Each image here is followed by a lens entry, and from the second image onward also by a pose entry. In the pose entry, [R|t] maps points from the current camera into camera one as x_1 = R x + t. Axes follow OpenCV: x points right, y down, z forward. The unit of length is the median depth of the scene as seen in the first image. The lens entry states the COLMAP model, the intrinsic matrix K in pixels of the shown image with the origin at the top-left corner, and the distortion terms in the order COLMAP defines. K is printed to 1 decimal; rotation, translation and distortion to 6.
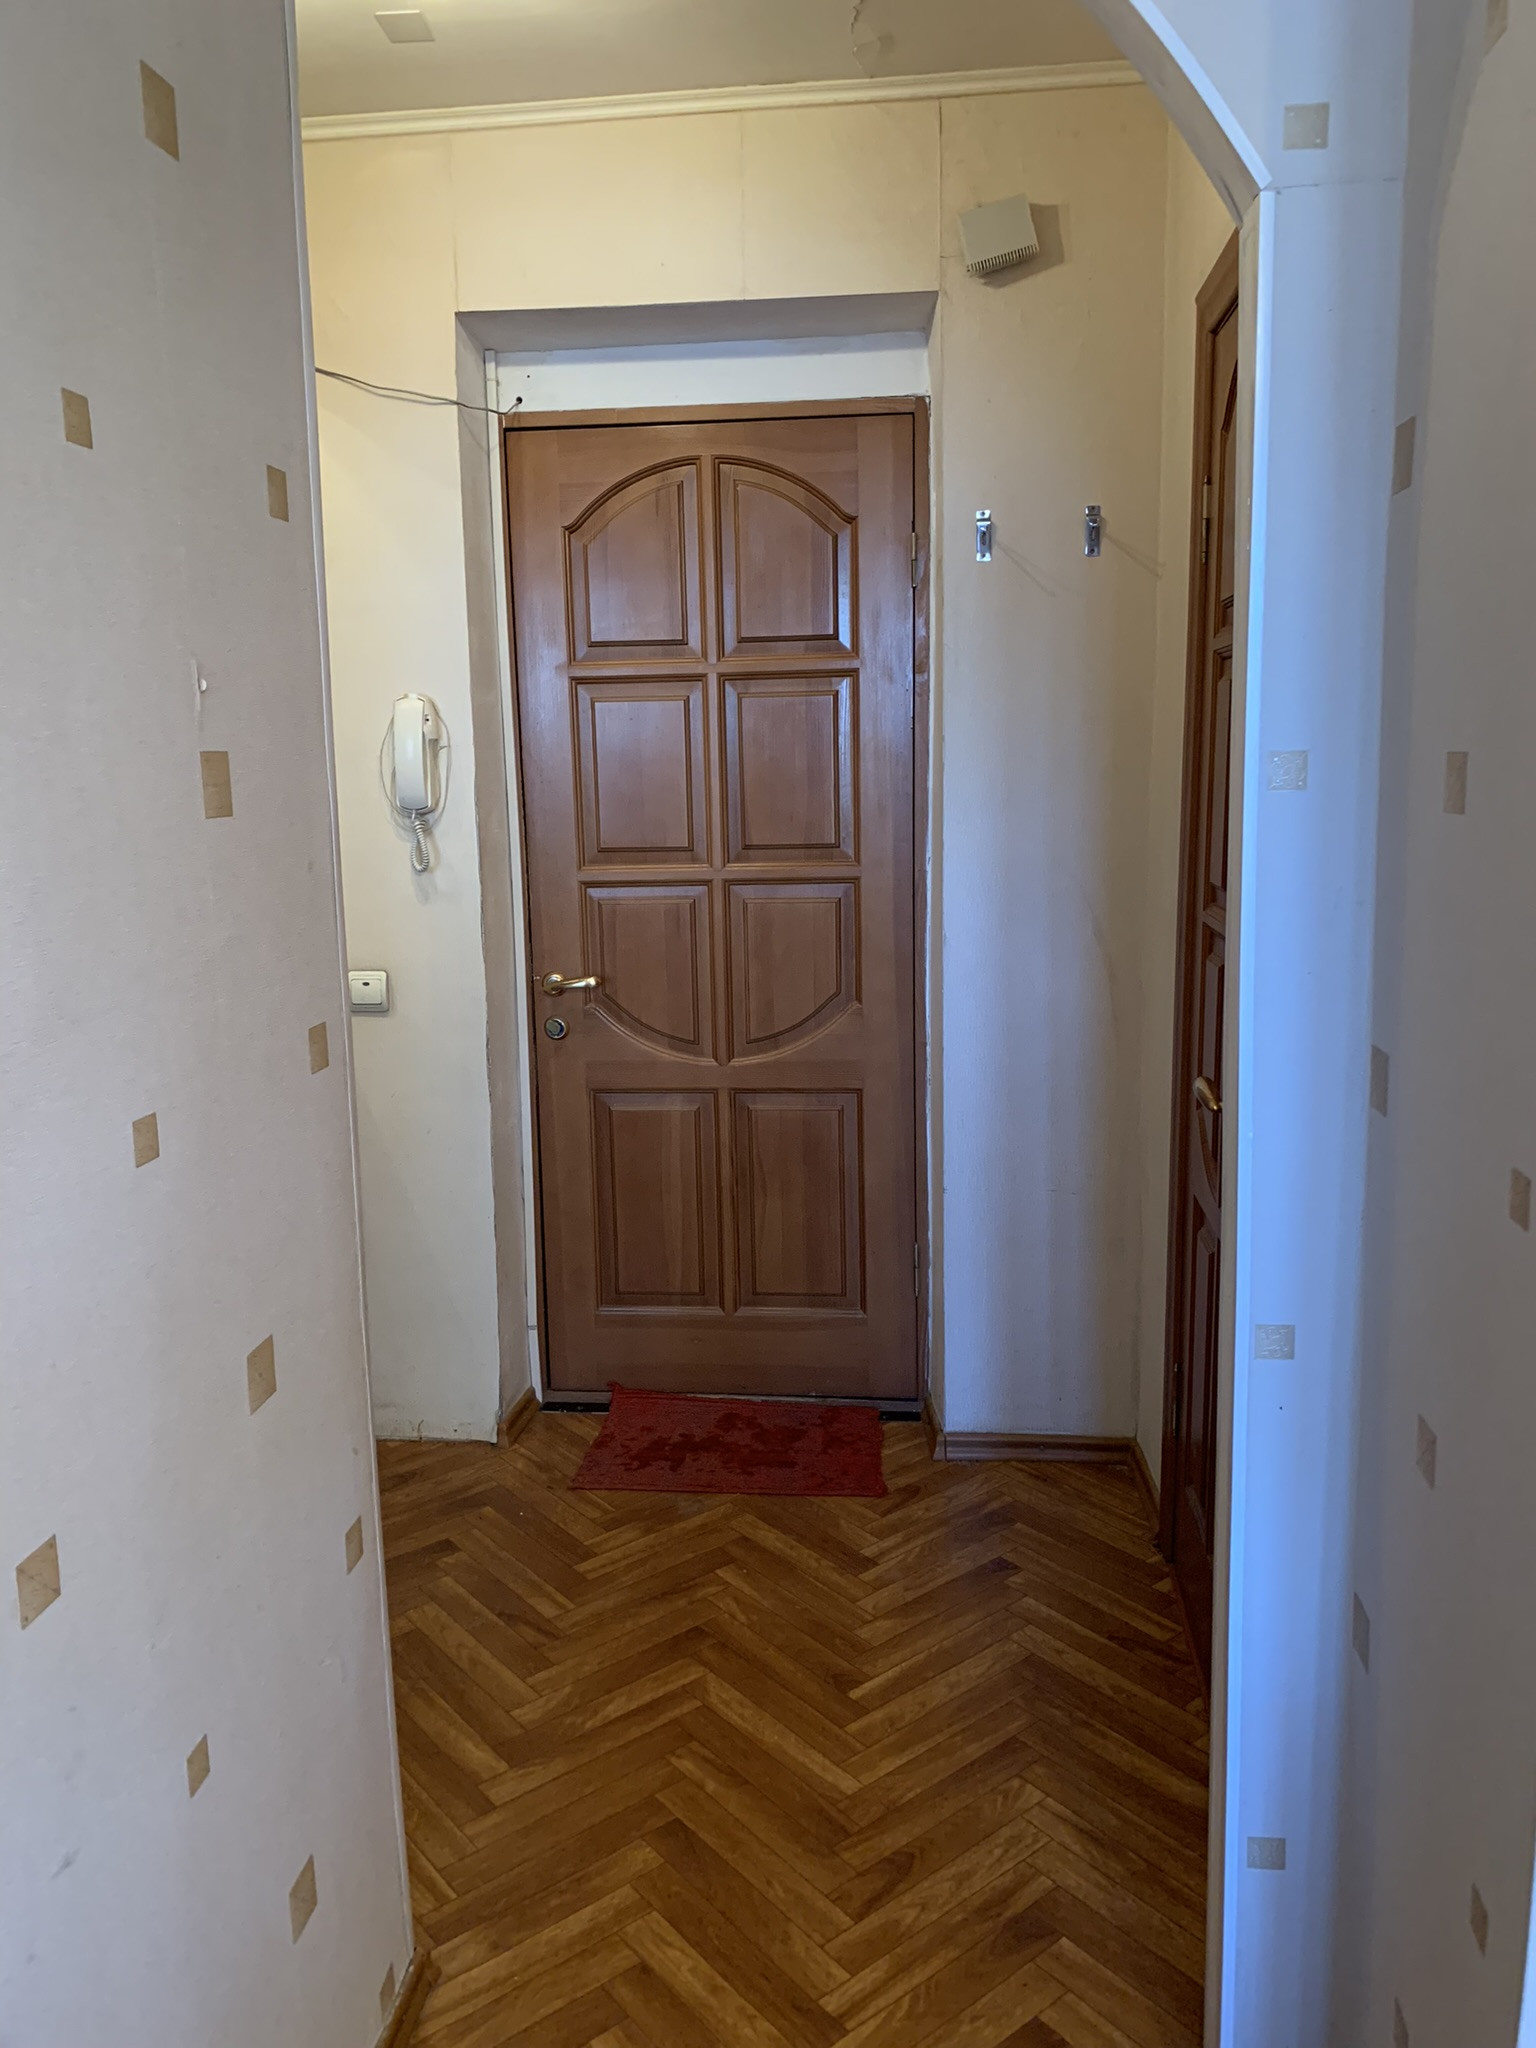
lens RADIAL K [[1574.9, 0, 773.4], [0, 1574.9, 1020.2], [0, 0, 1]] dist [0.031211, -0.038436]
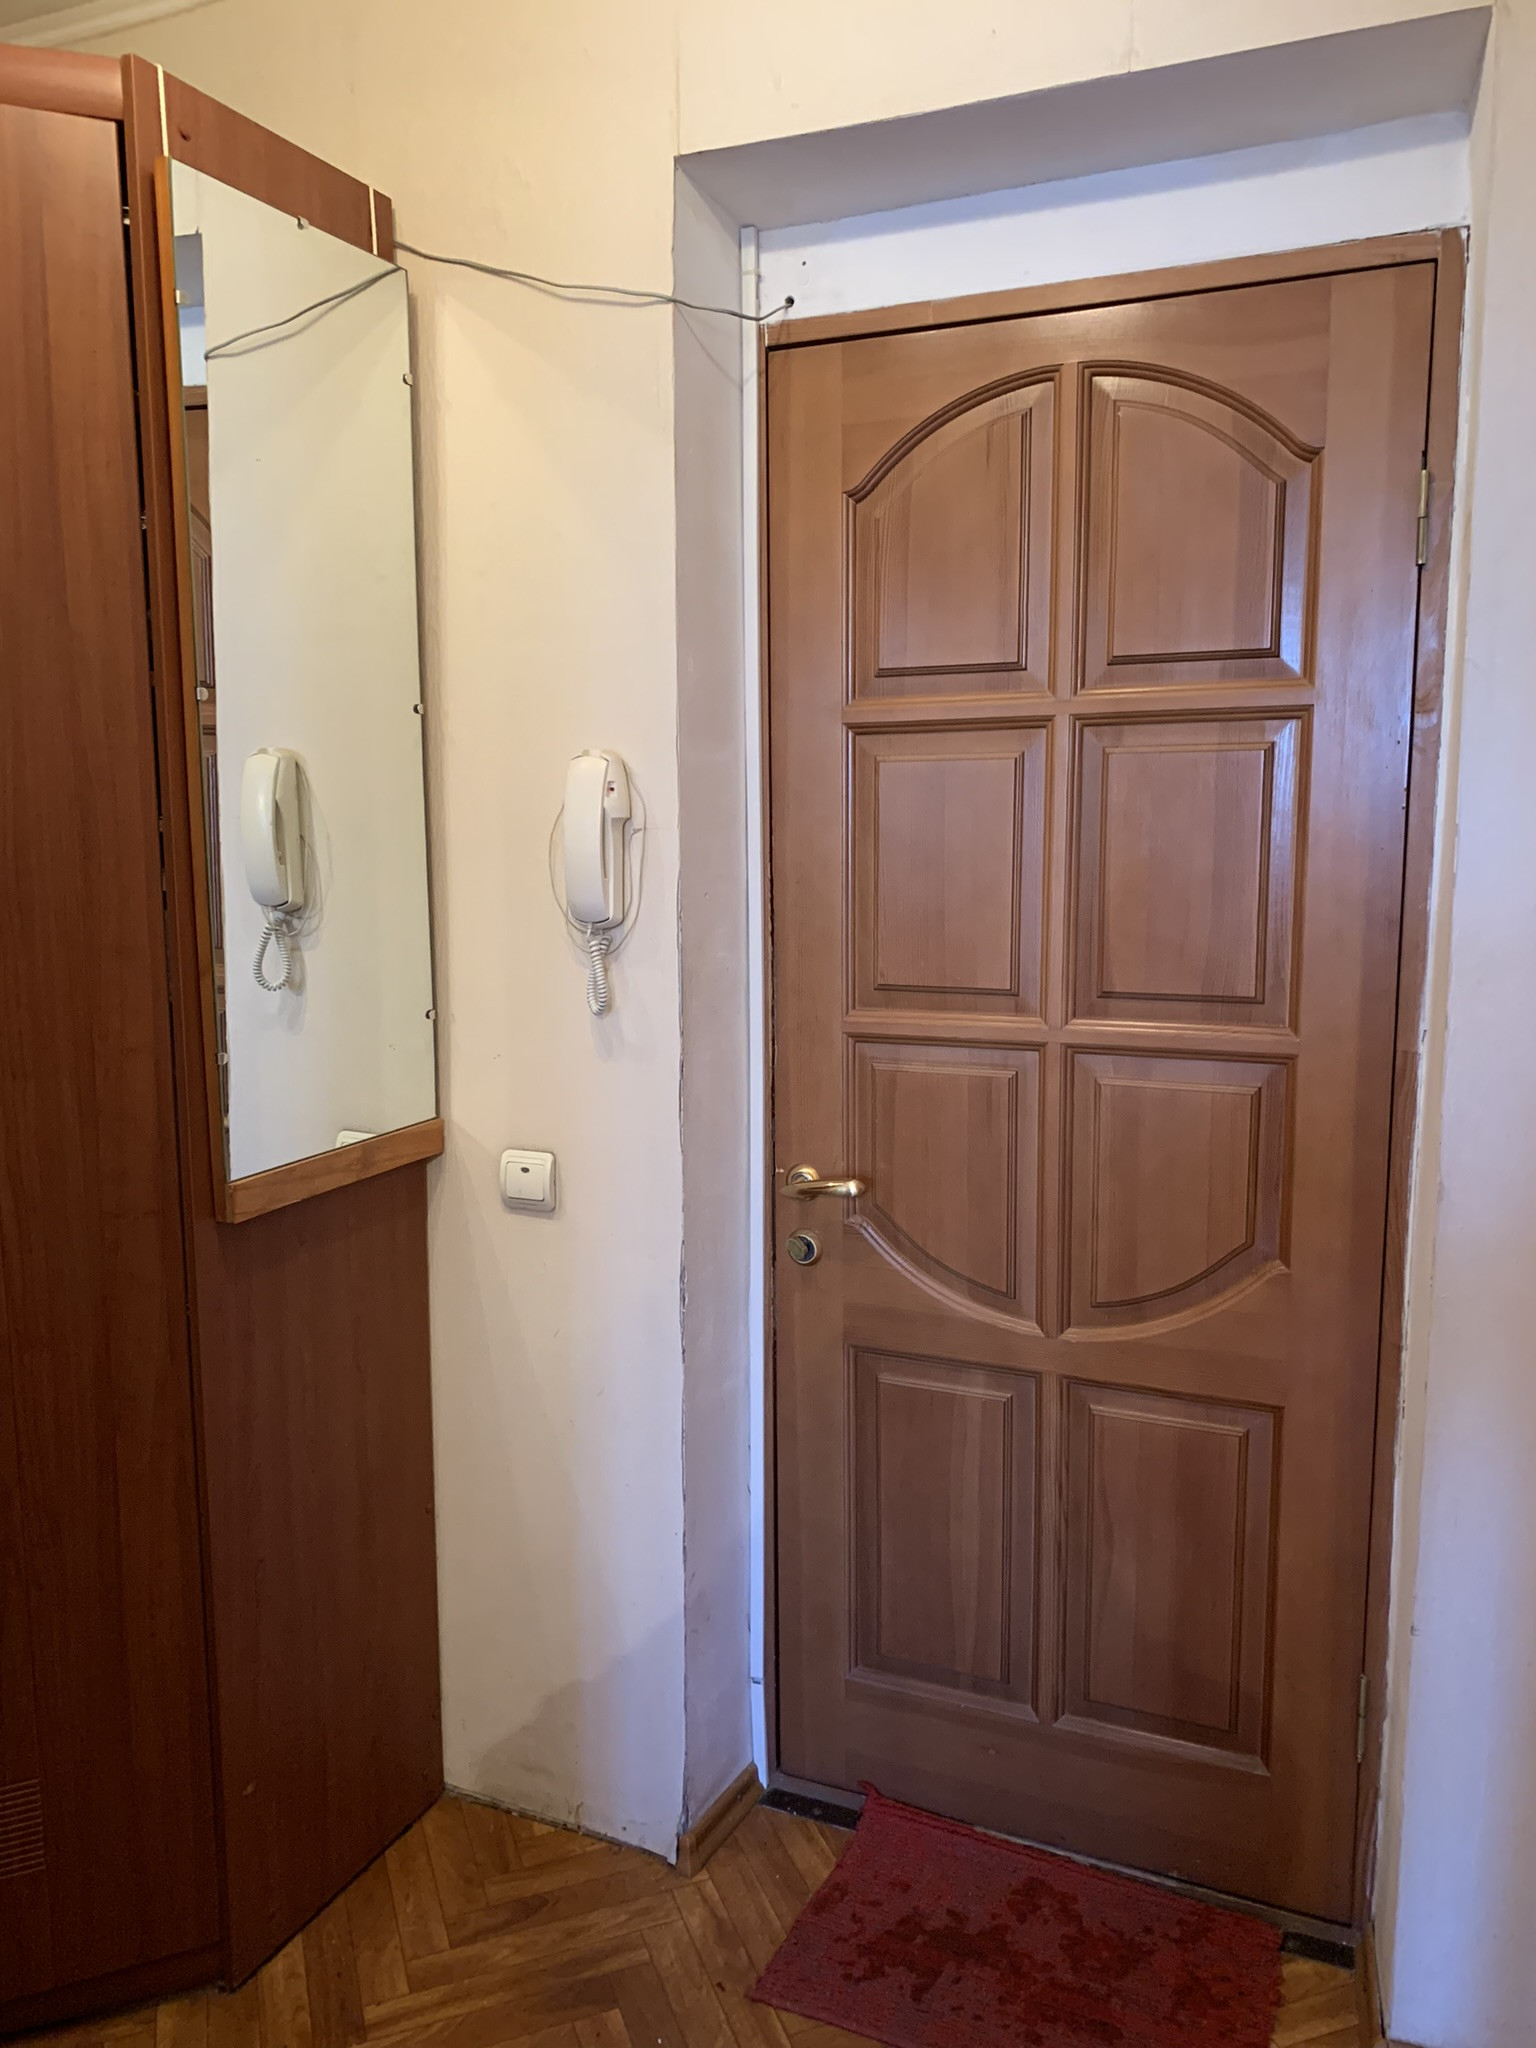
lens RADIAL K [[1574.9, 0, 785.9], [0, 1574.9, 1036.3], [0, 0, 1]] dist [0.031211, -0.038436]
pose [[0.948902, 0.059525, -0.309904, 0.056885], [-0.065331, 0.997829, -0.008377, -0.080616], [0.308733, 0.028196, 0.950731, 0.373979]]
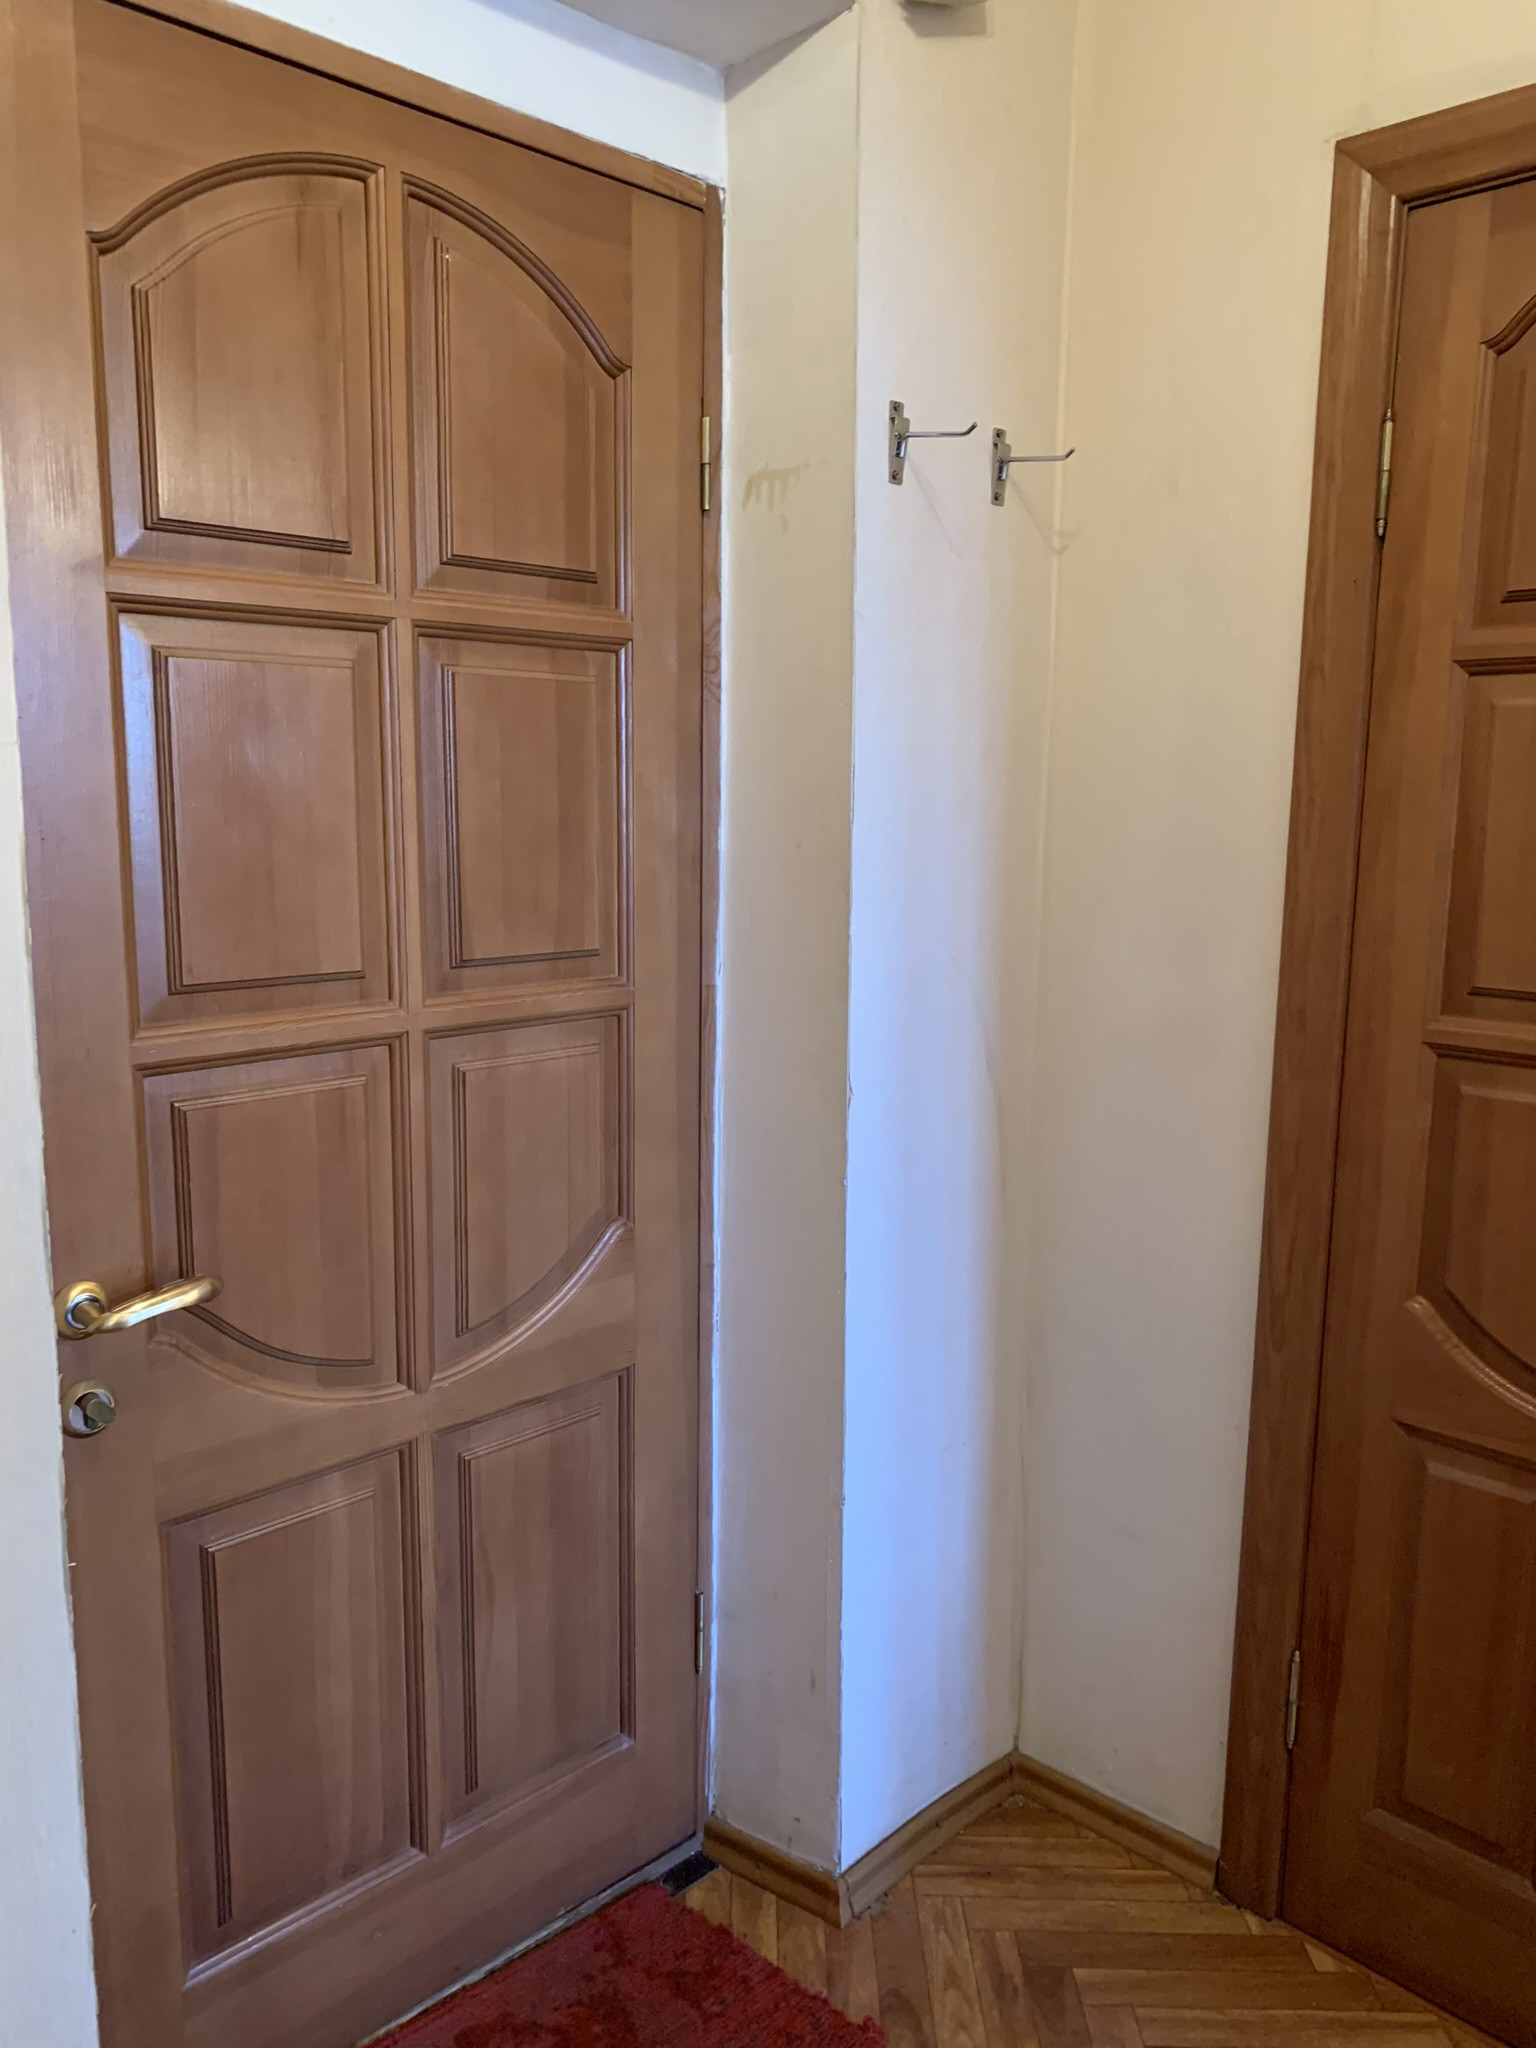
lens RADIAL K [[1574.9, 0, 815.0], [0, 1574.9, 1029.5], [0, 0, 1]] dist [0.031211, -0.038436]
pose [[0.621307, -0.095318, 0.777748, -0.350002], [0.102094, 0.993960, 0.040259, -0.097858], [-0.776888, 0.054390, 0.627285, 0.587329]]
